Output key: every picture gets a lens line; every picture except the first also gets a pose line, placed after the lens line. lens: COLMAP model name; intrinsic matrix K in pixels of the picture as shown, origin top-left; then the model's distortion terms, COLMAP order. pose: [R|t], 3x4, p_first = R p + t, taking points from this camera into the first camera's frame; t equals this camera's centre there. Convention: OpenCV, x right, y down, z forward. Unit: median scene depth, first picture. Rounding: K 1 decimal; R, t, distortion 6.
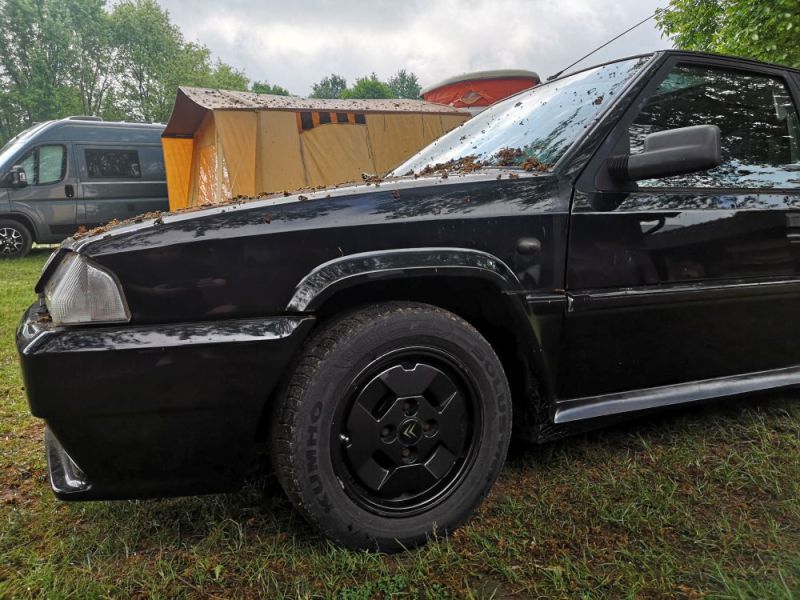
lens RADIAL K [[620.9, 0, 397.7], [0, 620.9, 294.0], [0, 0, 1]] dist [0.037868, -0.018773]
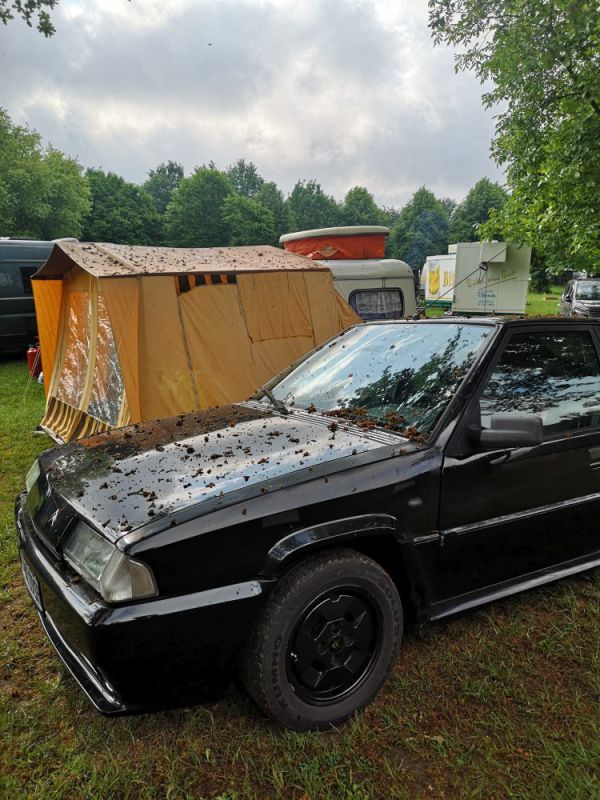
lens RADIAL K [[620.9, 0, 302.6], [0, 620.9, 404.1], [0, 0, 1]] dist [0.037868, -0.018773]
pose [[0.994514, -0.009399, 0.104182, -0.187439], [0.005801, 0.999378, 0.034784, -0.354226], [-0.104444, -0.033988, 0.993950, -0.368045]]
